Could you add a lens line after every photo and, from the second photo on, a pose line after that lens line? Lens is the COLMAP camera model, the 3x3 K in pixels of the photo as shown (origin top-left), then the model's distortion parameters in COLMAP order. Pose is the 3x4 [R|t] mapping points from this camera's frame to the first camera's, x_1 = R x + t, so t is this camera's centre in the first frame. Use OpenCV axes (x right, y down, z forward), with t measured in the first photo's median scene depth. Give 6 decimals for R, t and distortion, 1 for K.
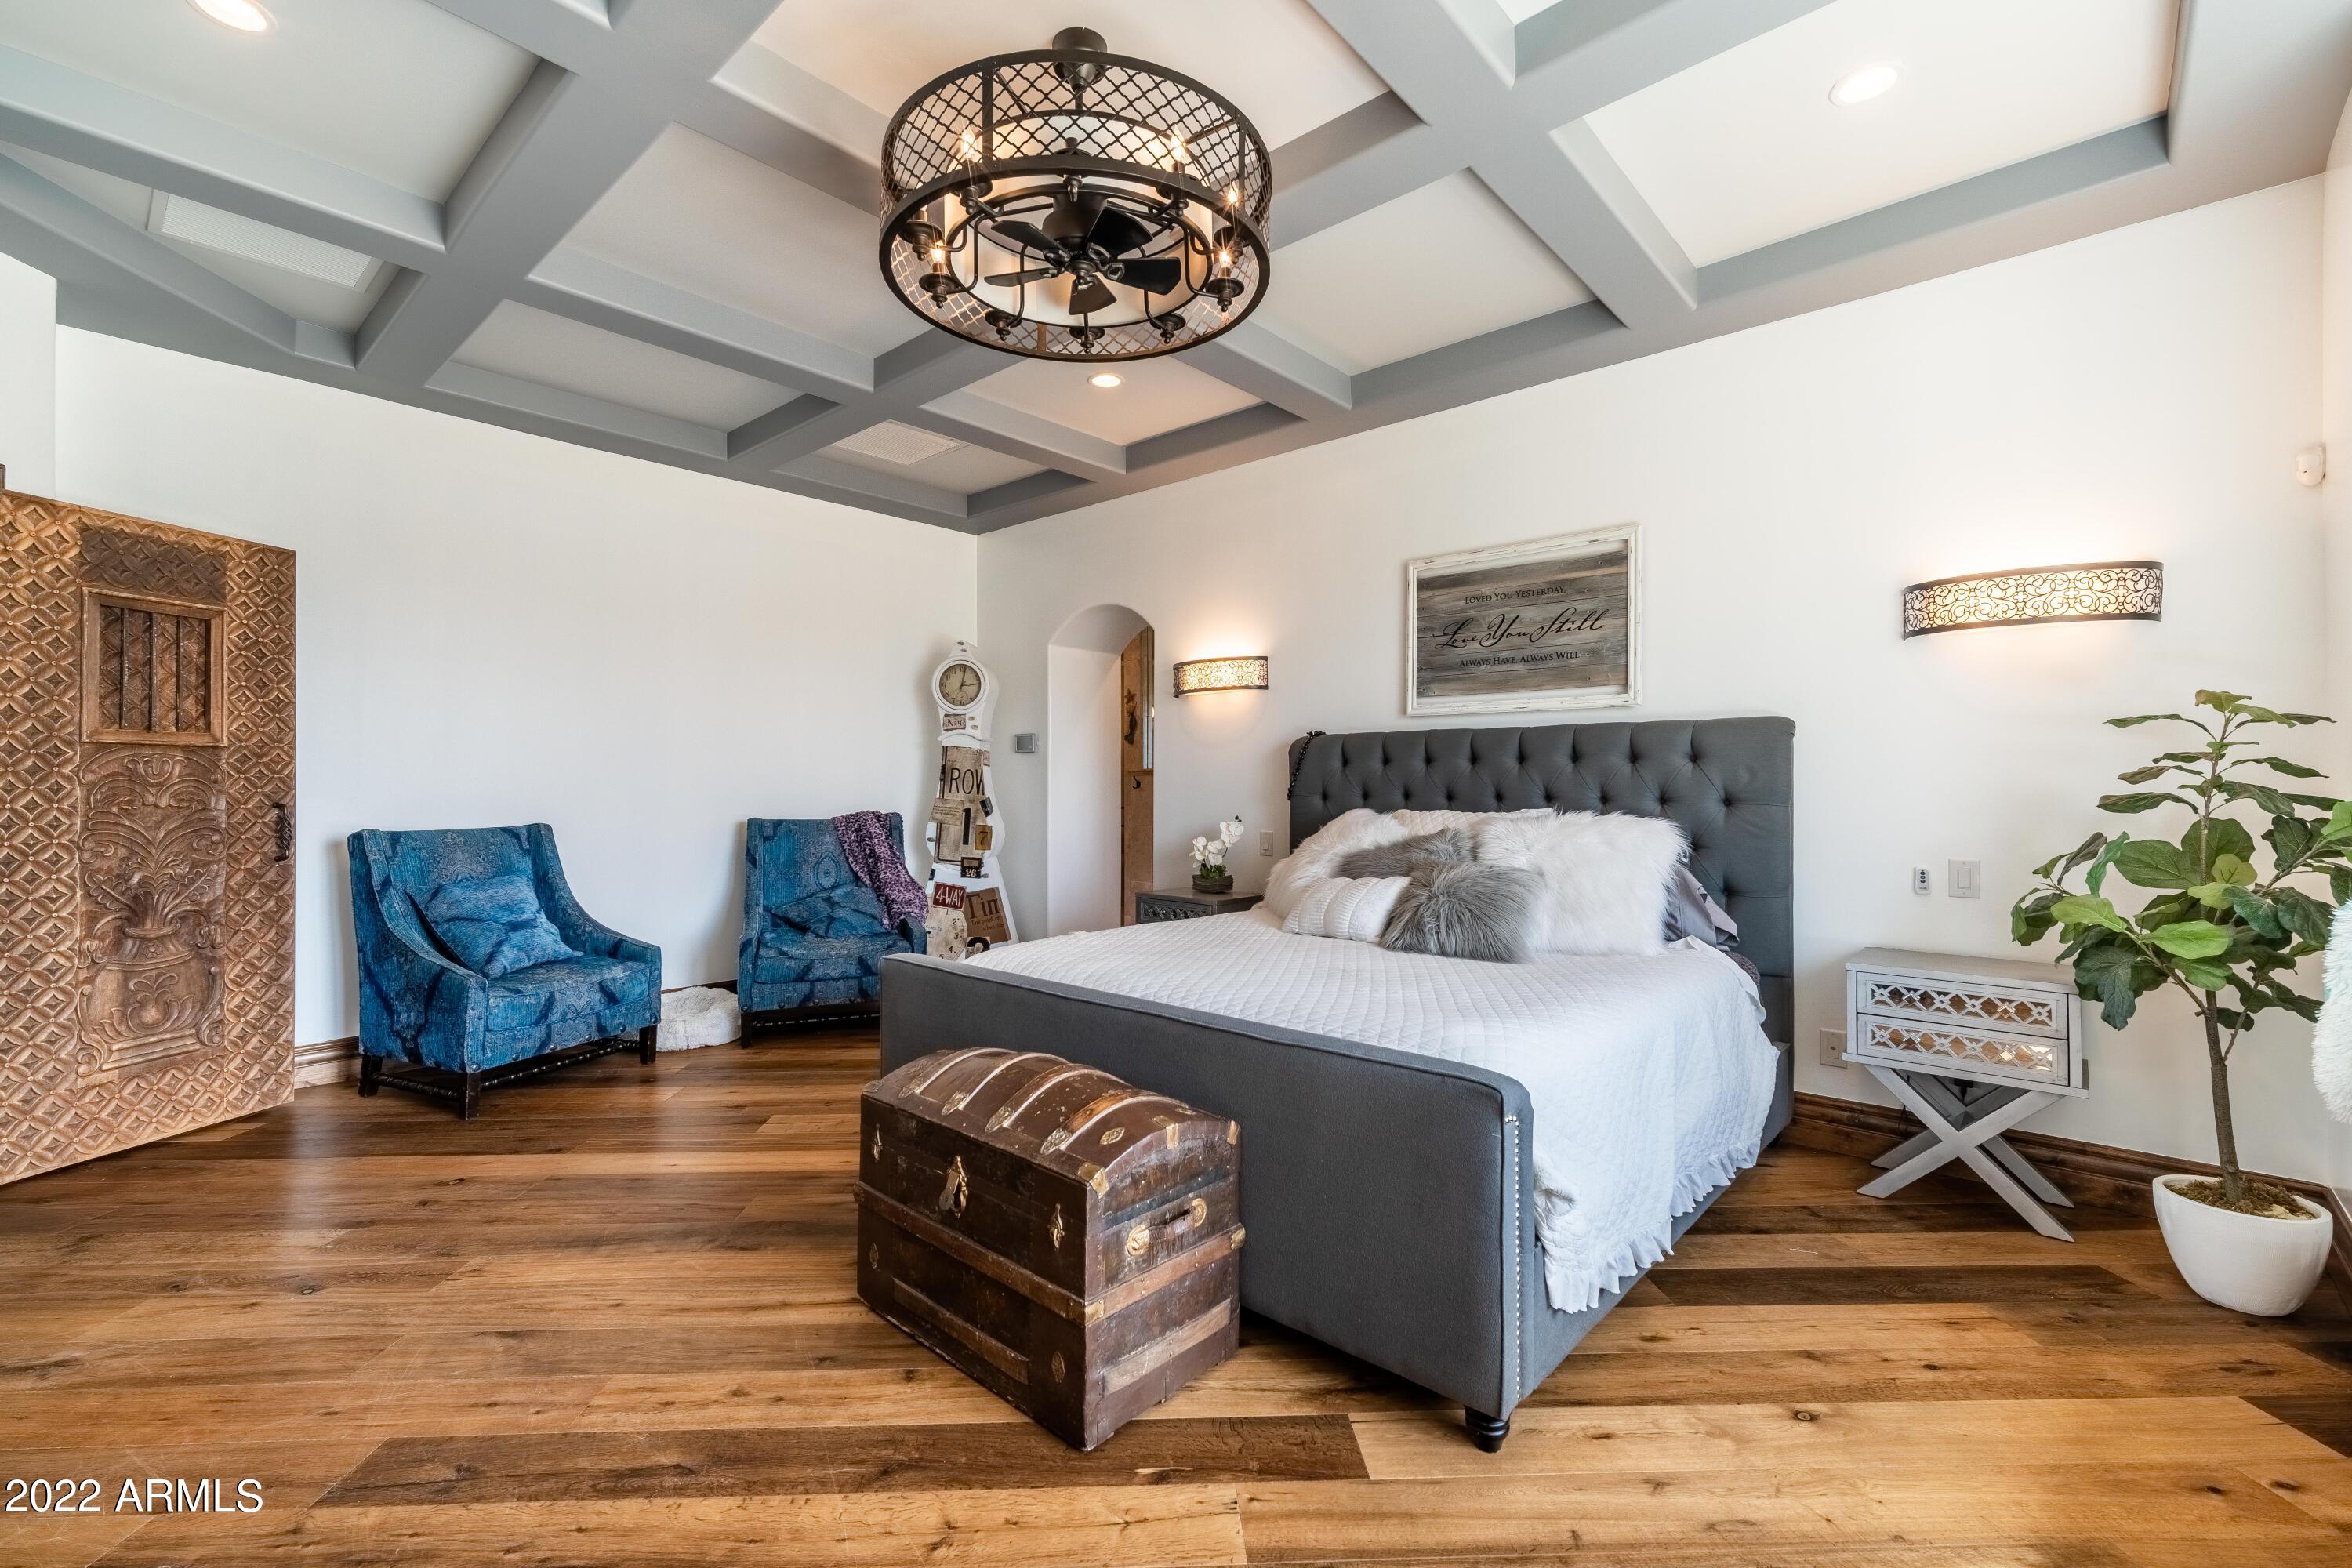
lens RADIAL K [[1029.0, 0, 1164.8], [0, 1029.0, 781.1], [0, 0, 1]] dist [0.004190, -0.000116]
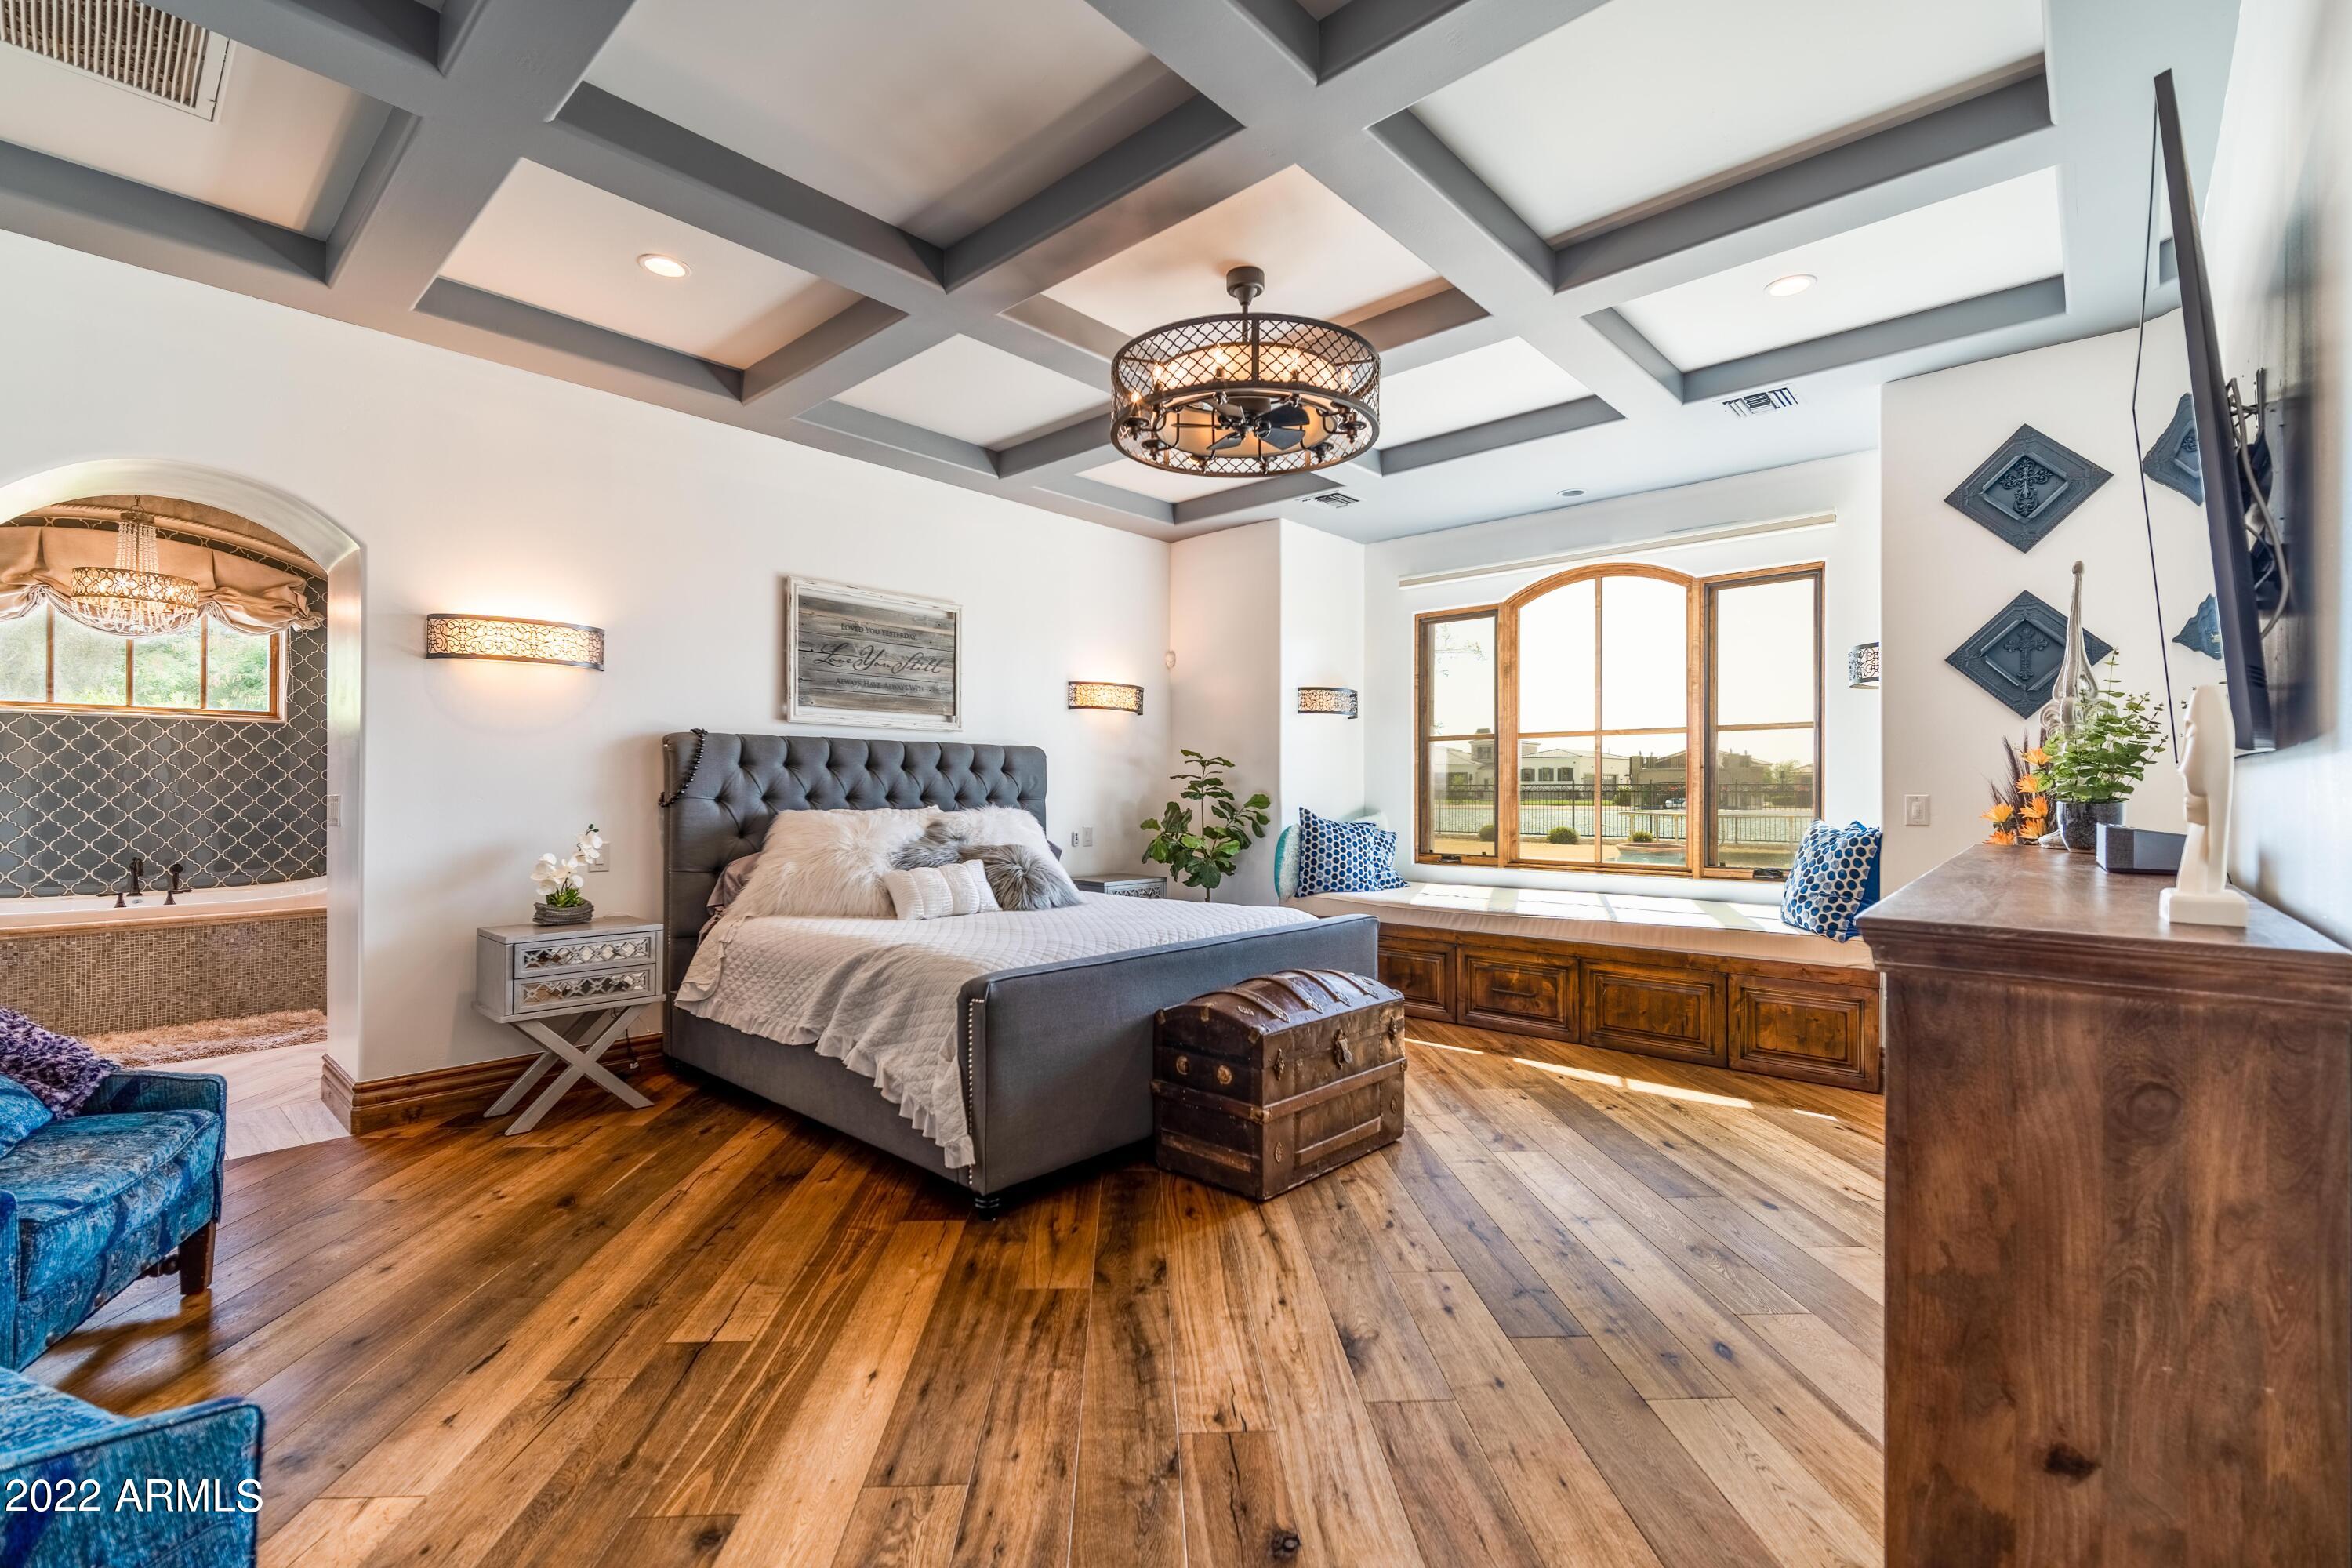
lens RADIAL K [[1029.0, 0, 1169.2], [0, 1029.0, 800.1], [0, 0, 1]] dist [0.004190, -0.000116]
pose [[0.015789, 0.004244, 0.999866, -0.888169], [0.000169, 0.999991, -0.004247, 0.023889], [-0.999875, 0.000236, 0.015788, 0.647985]]
